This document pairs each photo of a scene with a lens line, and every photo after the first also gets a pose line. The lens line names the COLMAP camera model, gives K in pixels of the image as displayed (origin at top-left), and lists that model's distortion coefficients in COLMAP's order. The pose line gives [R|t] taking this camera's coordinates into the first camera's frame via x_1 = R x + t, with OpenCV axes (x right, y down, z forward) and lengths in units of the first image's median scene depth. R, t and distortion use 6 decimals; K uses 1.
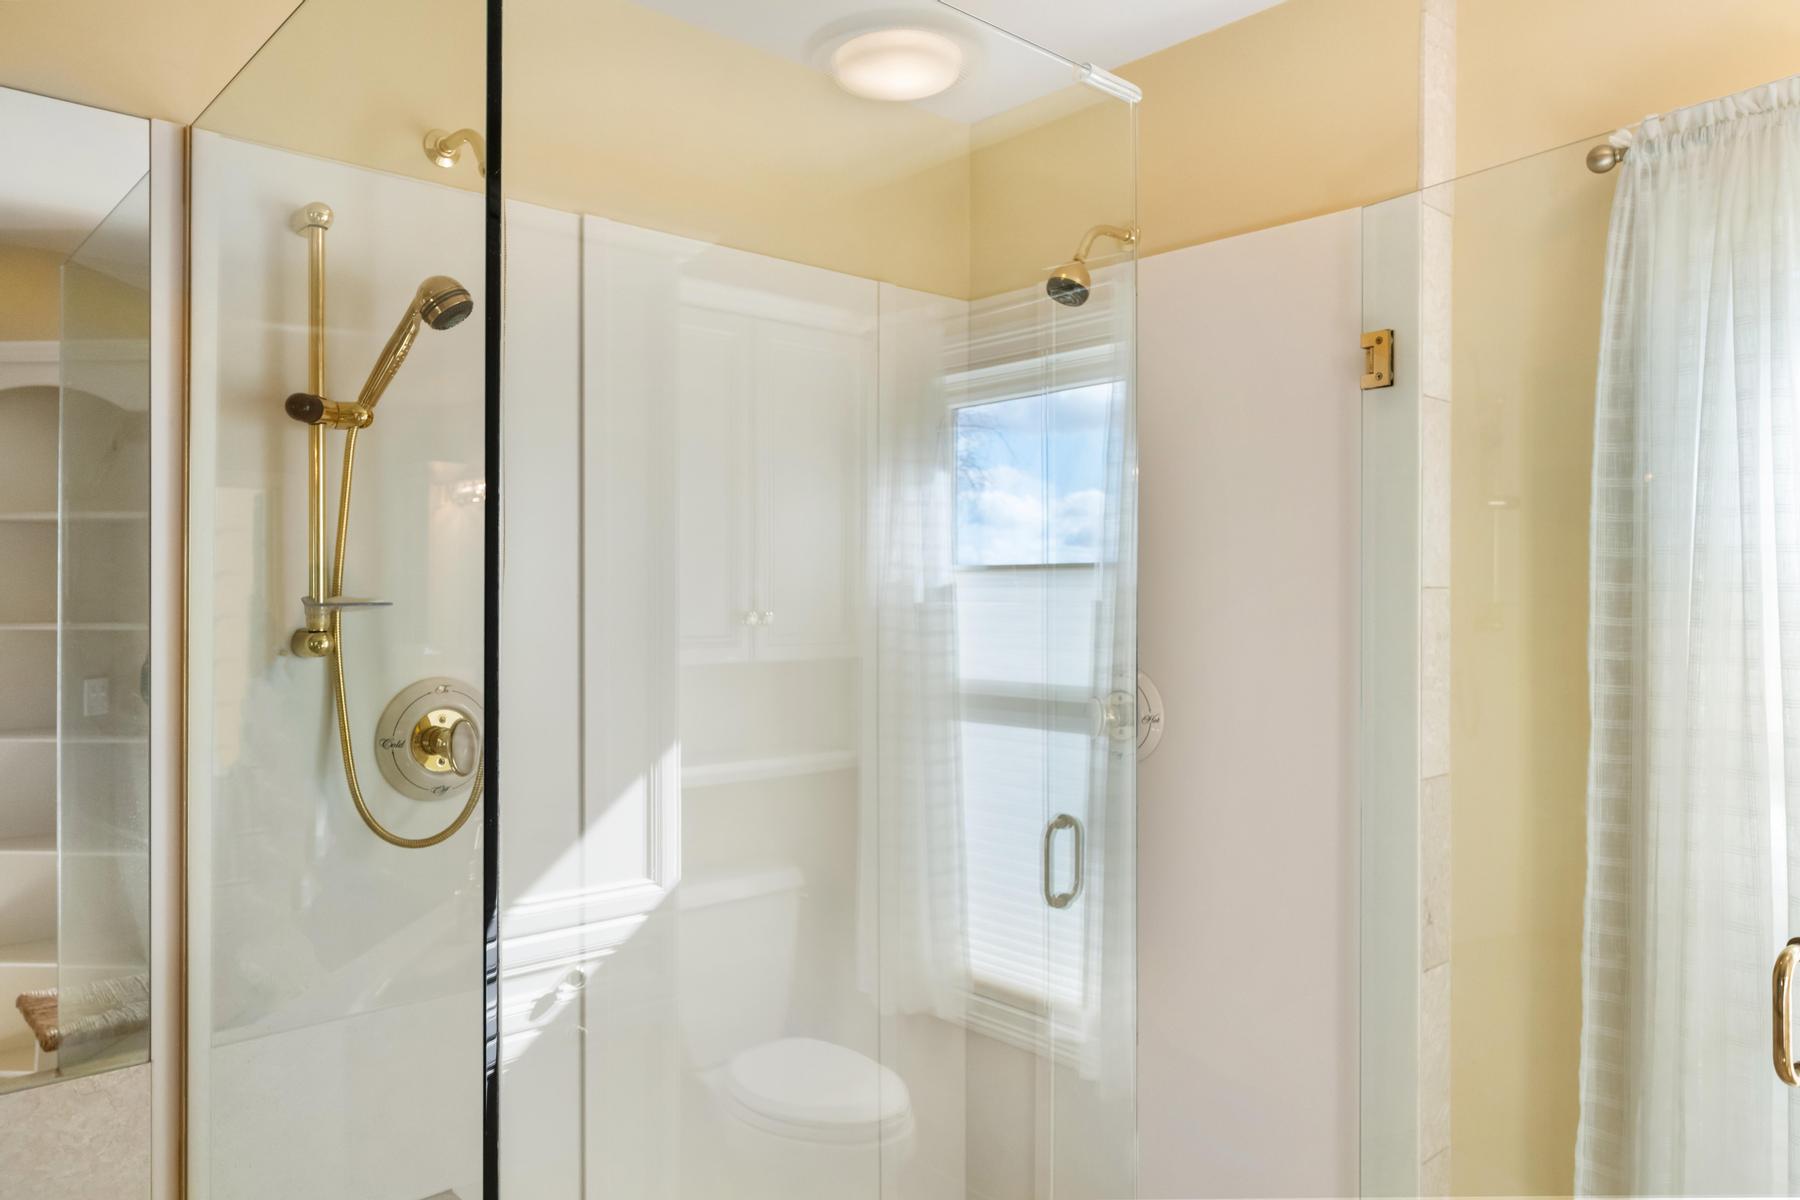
lens RADIAL K [[1260.1, 0, 900.0], [0, 1260.1, 600.0], [0, 0, 1]] dist [0.002929, -0.003517]
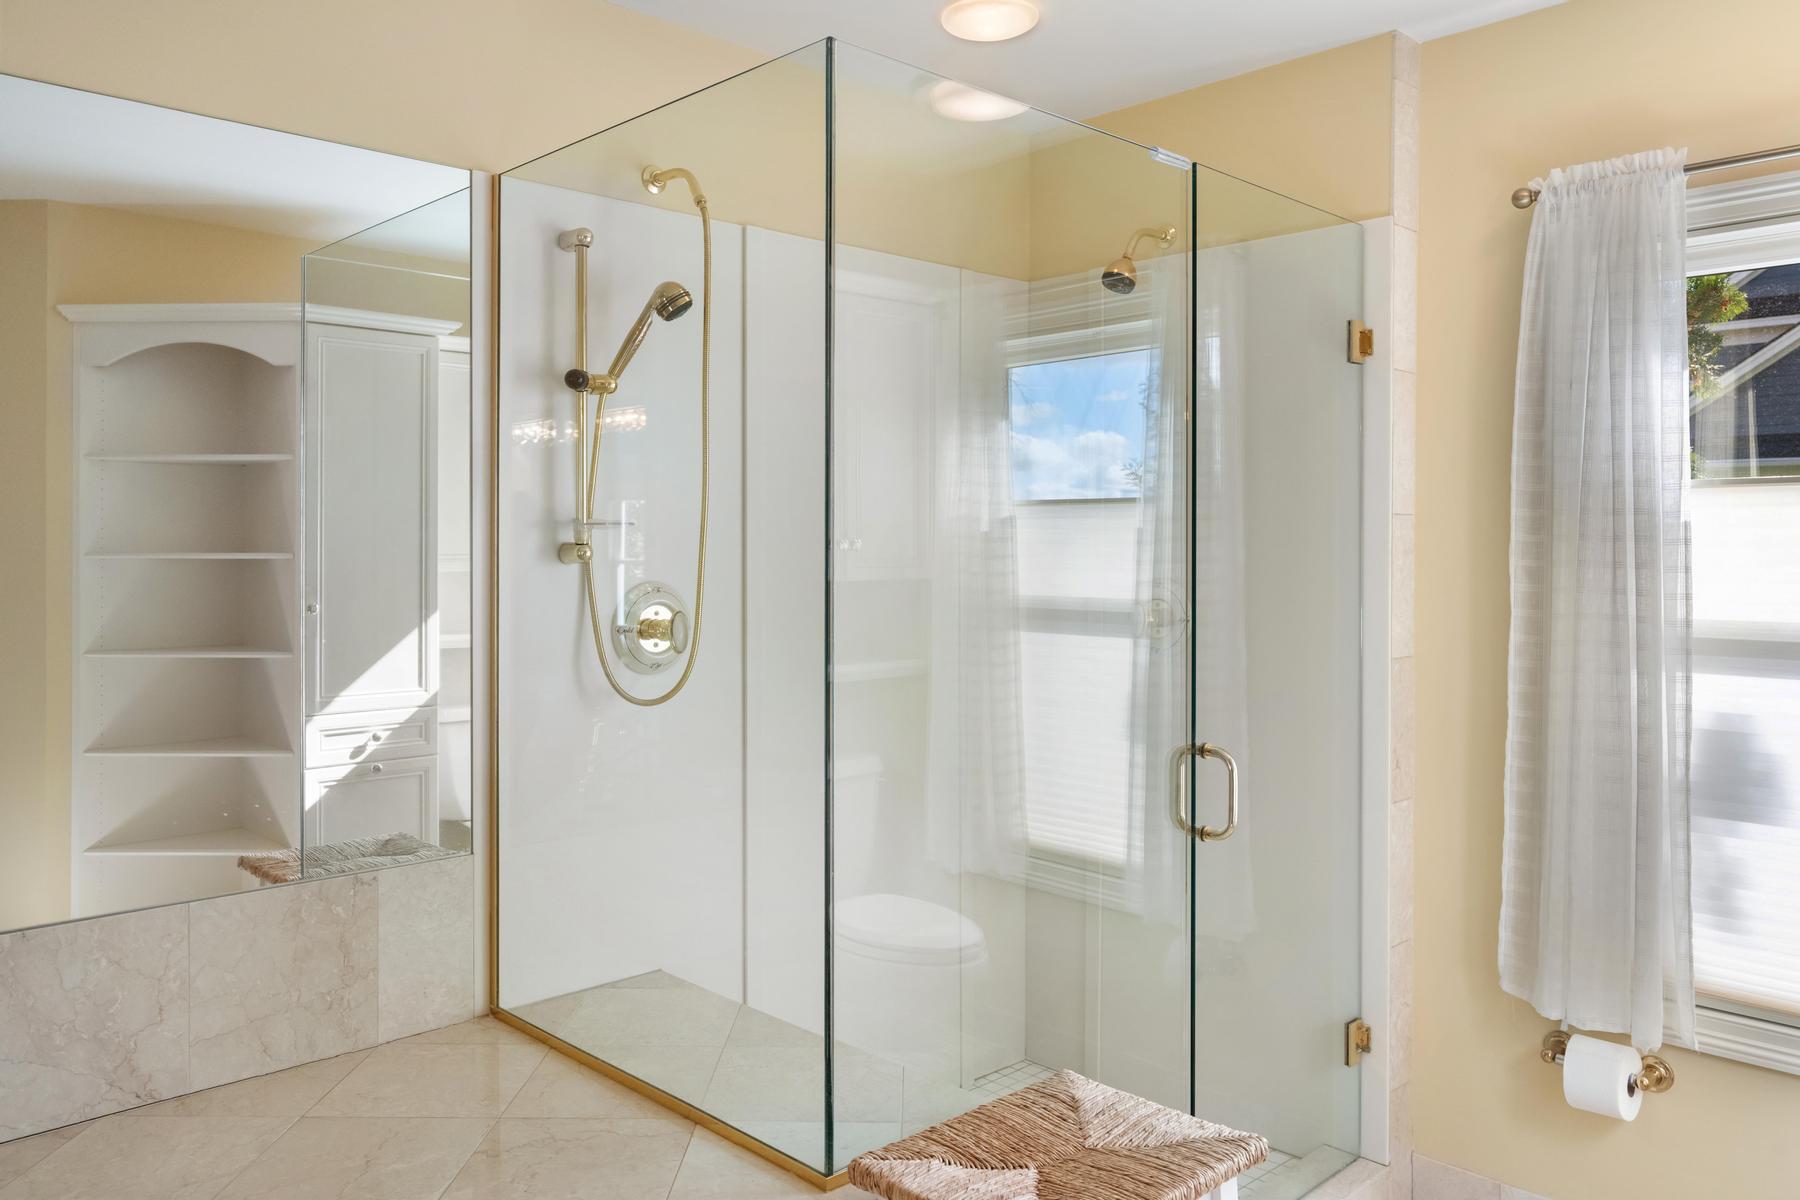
lens RADIAL K [[1327.1, 0, 910.5], [0, 1327.1, 555.3], [0, 0, 1]] dist [-0.003297, 0.000300]
pose [[0.999821, 0.000666, 0.018933, -0.119295], [-0.000815, 0.999969, 0.007849, 0.022674], [-0.018927, -0.007863, 0.999790, -0.385831]]
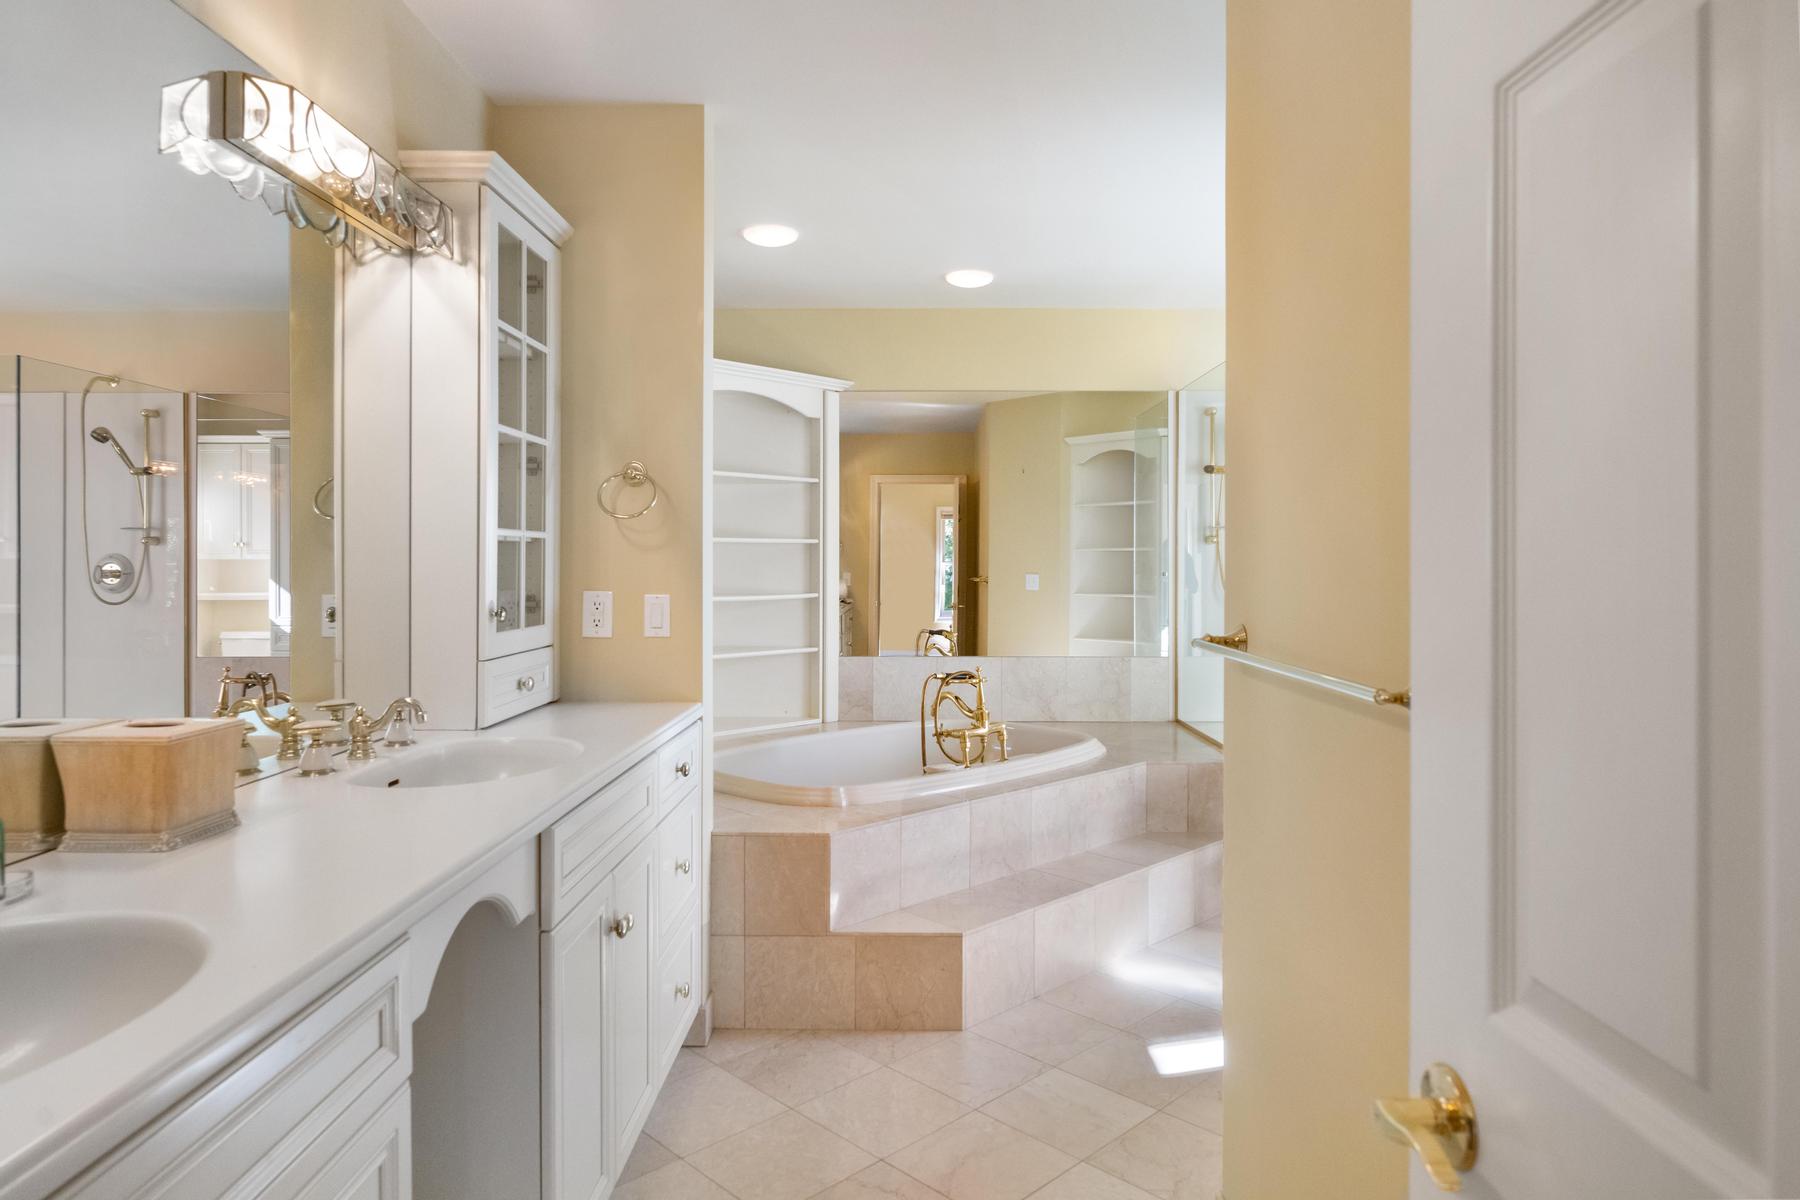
lens RADIAL K [[1117.3, 0, 902.4], [0, 1117.3, 555.8], [0, 0, 1]] dist [0.004452, 0.001281]
pose [[0.722069, -0.003787, -0.691811, 0.869121], [0.000392, 0.999987, -0.005065, 0.081219], [0.691821, 0.003386, 0.722061, -1.492968]]
